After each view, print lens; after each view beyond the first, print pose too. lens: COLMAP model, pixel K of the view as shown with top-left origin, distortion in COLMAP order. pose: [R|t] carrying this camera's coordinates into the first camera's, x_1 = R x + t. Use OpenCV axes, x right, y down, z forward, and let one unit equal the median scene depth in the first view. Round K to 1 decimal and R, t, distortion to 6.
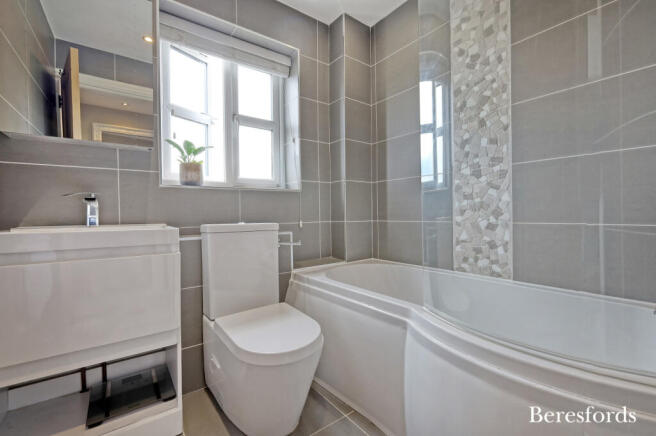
lens RADIAL K [[281.6, 0, 327.8], [0, 281.6, 215.3], [0, 0, 1]] dist [0.000748, -0.000048]
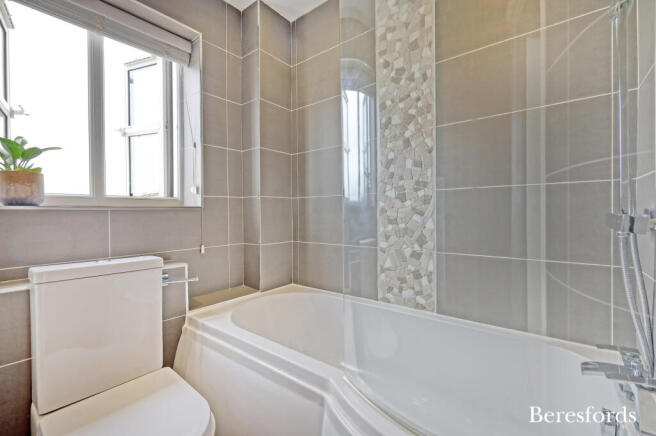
lens RADIAL K [[281.6, 0, 327.8], [0, 281.6, 215.3], [0, 0, 1]] dist [0.000748, -0.000048]
pose [[0.968250, 0.004117, 0.249951, 0.062465], [-0.003274, 0.999987, -0.003787, -0.082853], [-0.249964, 0.002849, 0.968251, 0.162915]]
